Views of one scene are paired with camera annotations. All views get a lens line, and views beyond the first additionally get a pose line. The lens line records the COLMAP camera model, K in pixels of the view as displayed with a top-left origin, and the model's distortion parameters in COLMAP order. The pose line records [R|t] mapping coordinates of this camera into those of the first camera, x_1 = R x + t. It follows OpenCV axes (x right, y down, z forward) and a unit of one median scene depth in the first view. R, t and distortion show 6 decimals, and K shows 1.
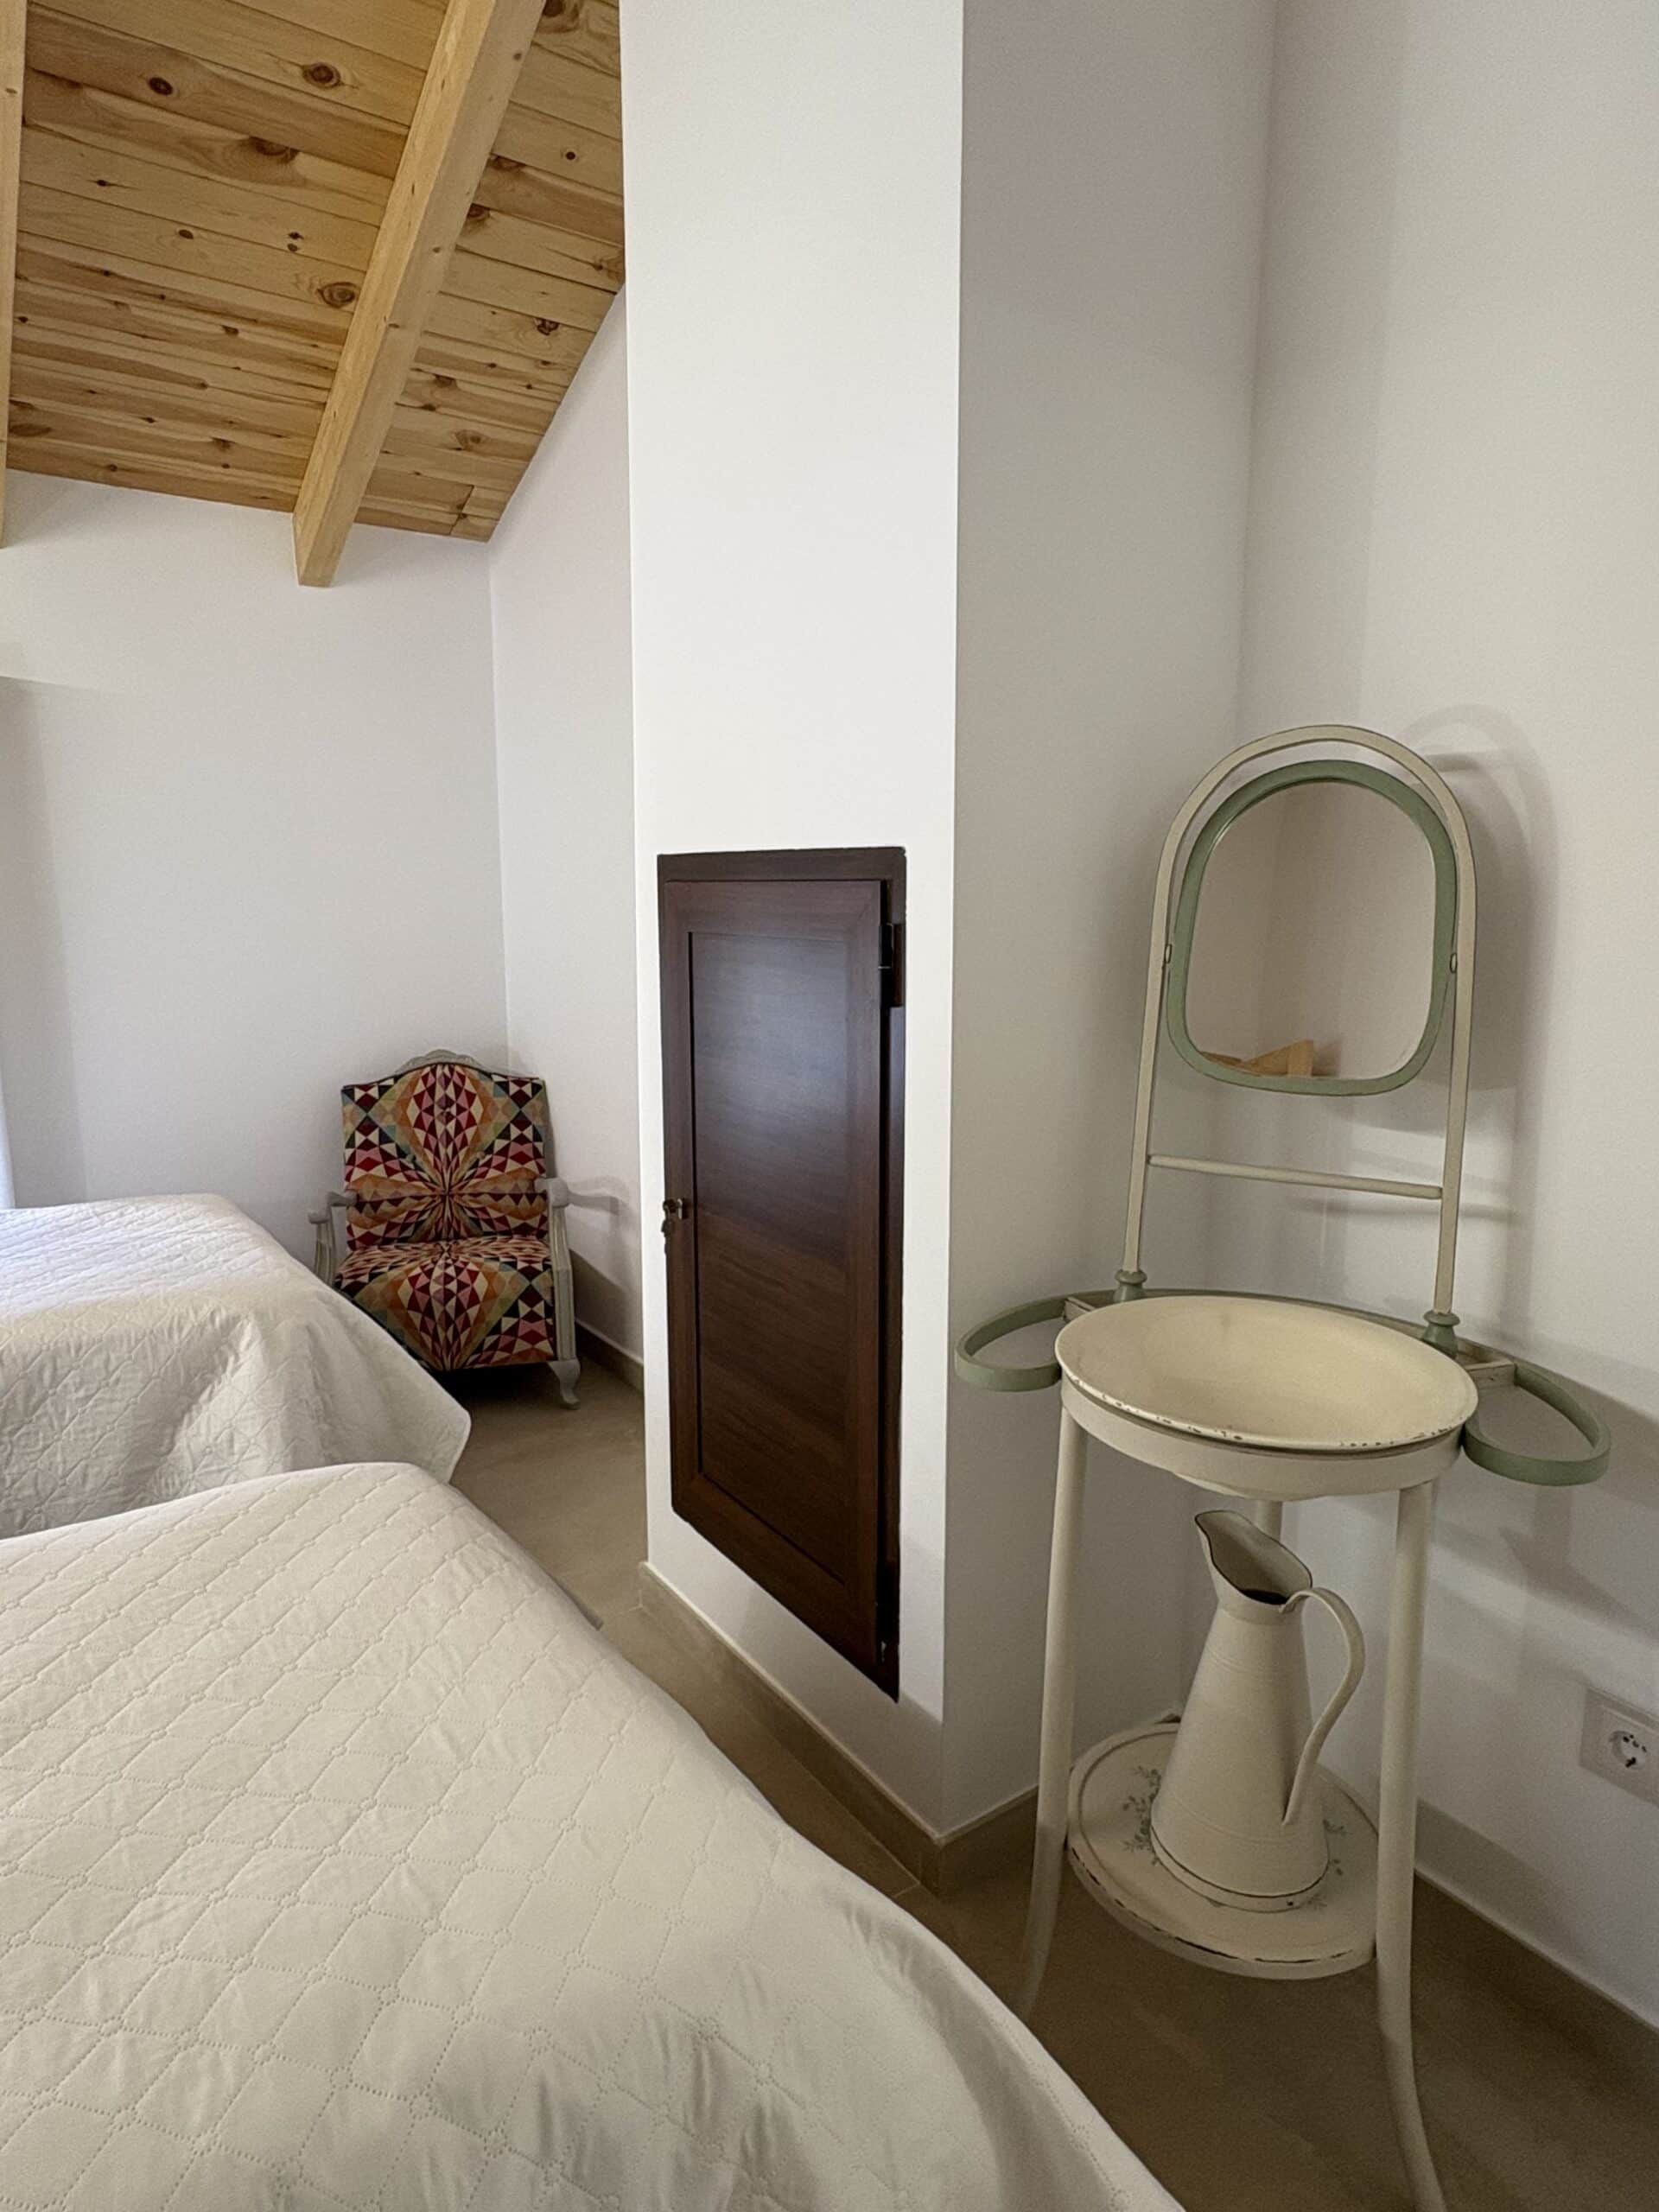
lens RADIAL K [[1300.8, 0, 830.9], [0, 1300.8, 1106.2], [0, 0, 1]] dist [0.001944, 0.000026]
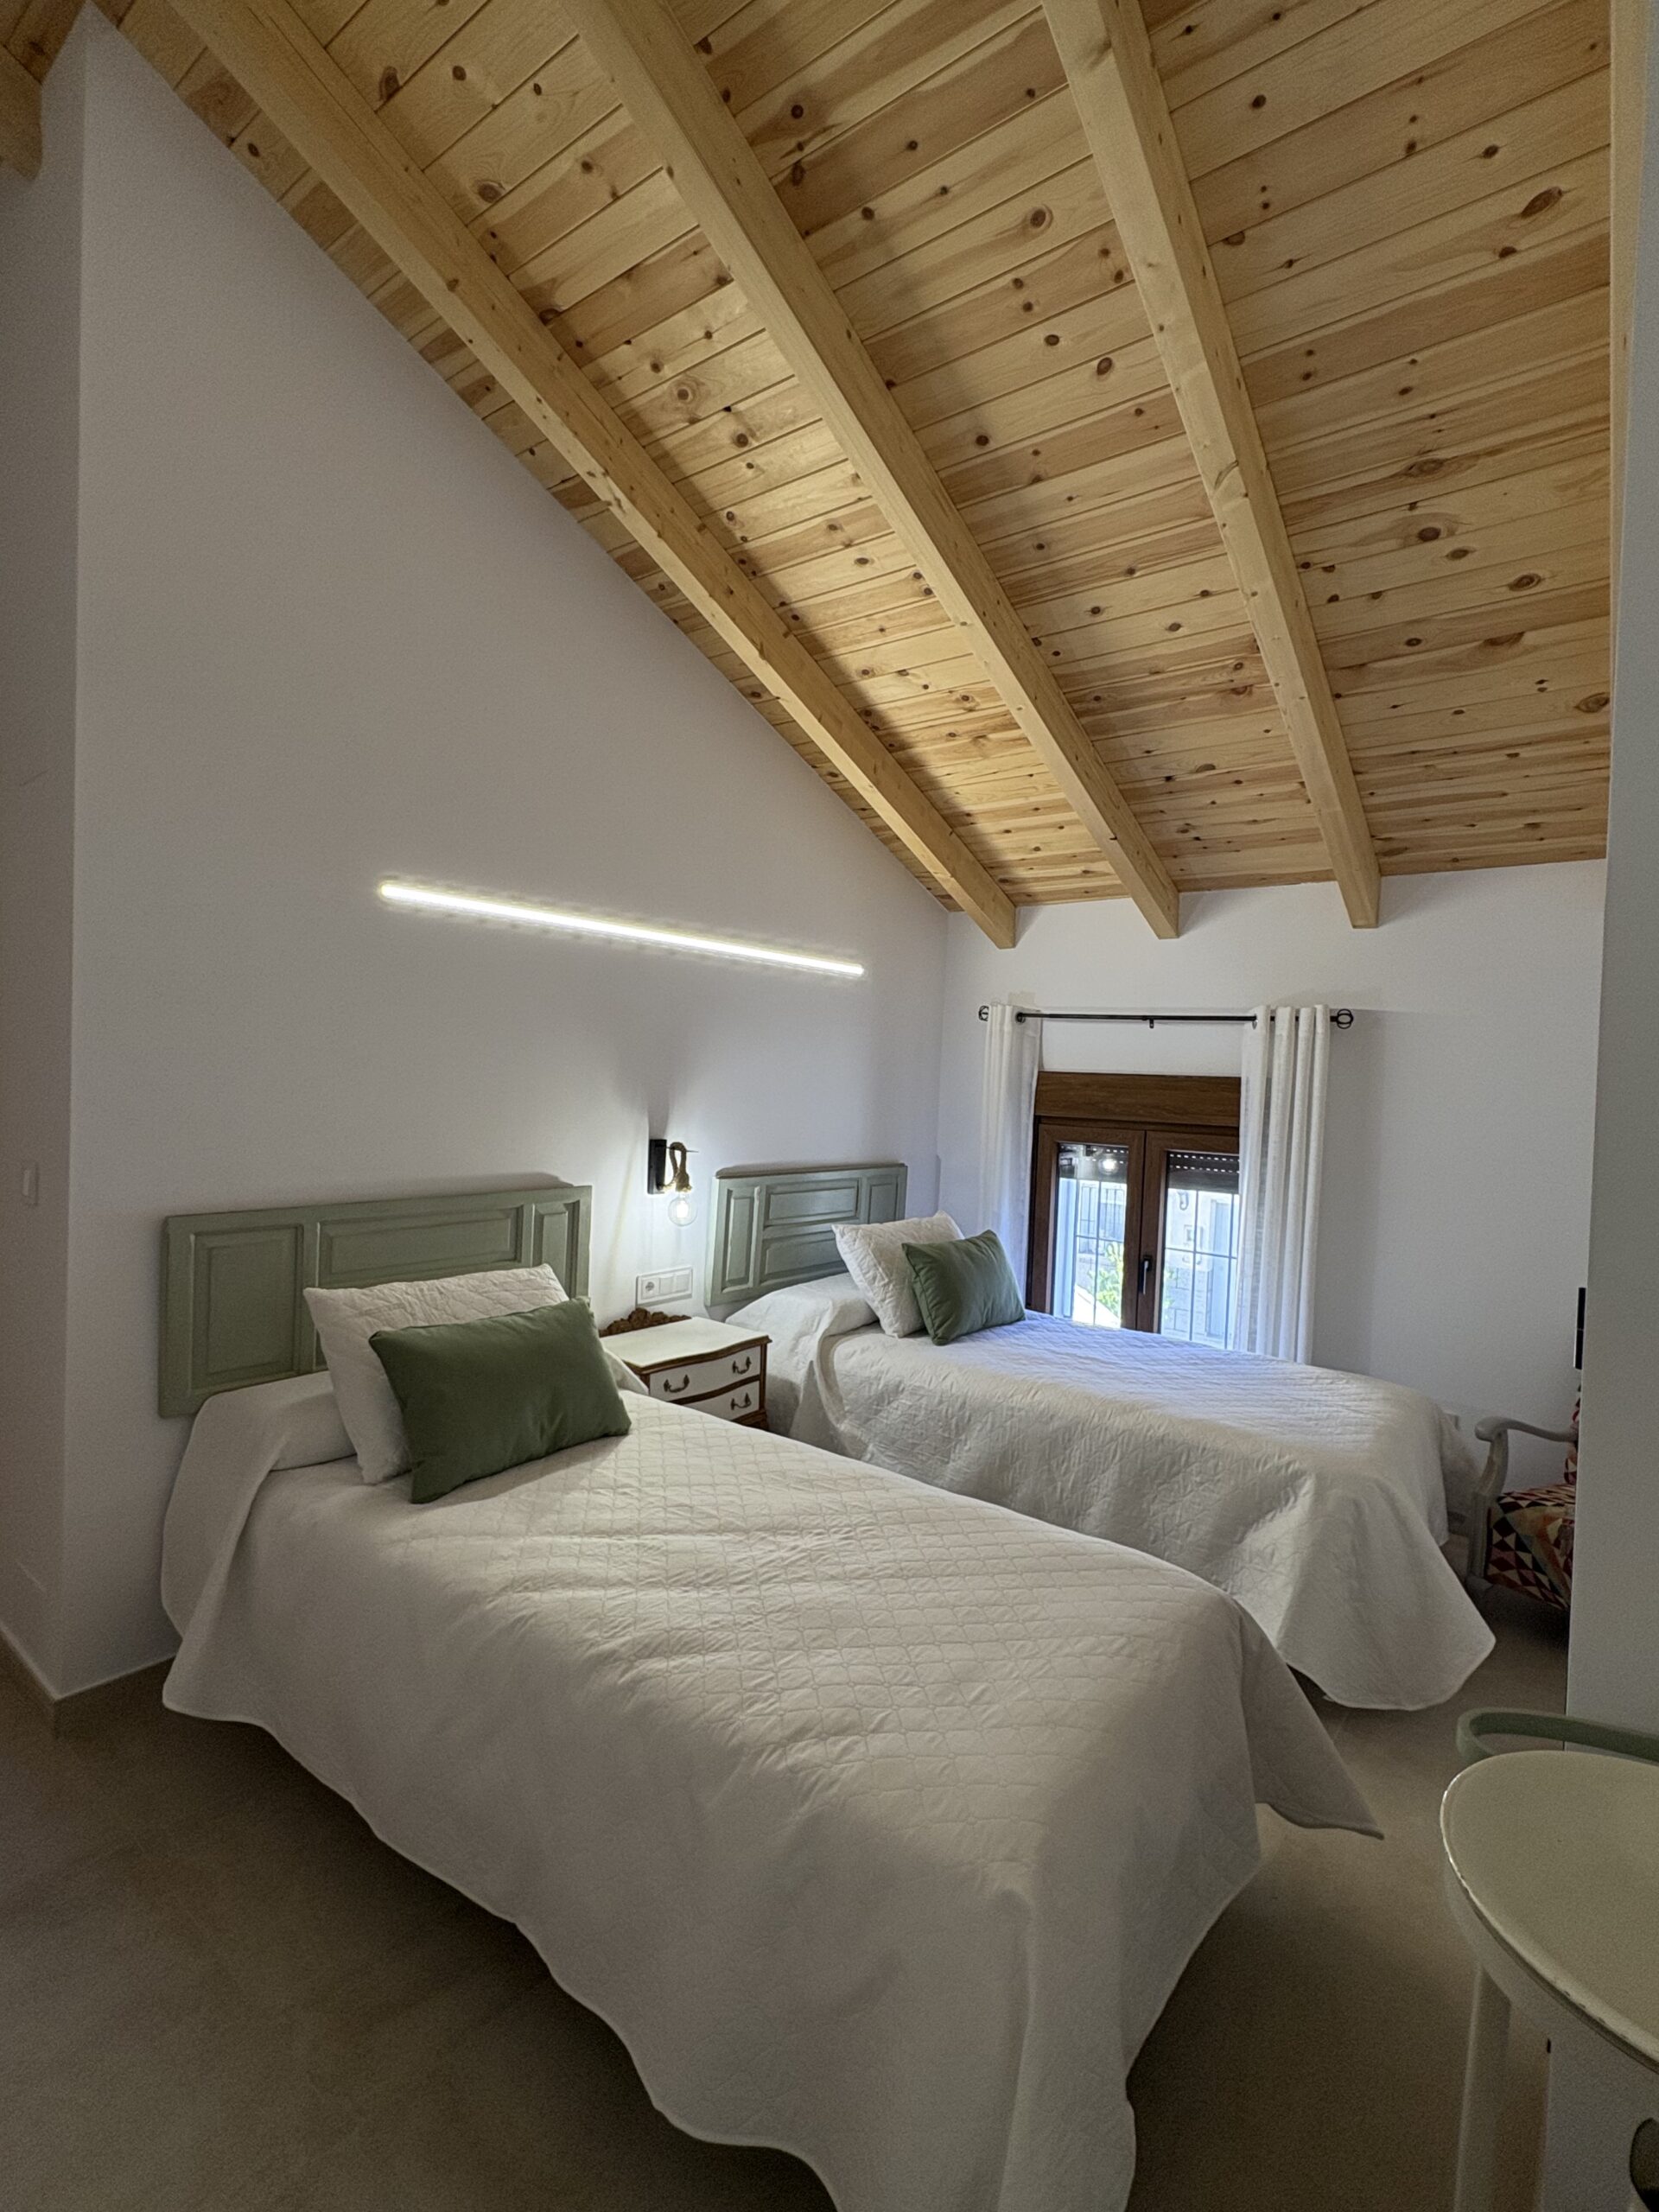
lens RADIAL K [[1037.5, 0, 830.9], [0, 1037.5, 1107.5], [0, 0, 1]] dist [0.000135, 0.000101]
pose [[0.298608, 0.037114, -0.953654, 0.405301], [-0.192401, 0.981068, -0.022064, -0.091775], [0.934781, 0.190073, 0.300096, 0.105078]]
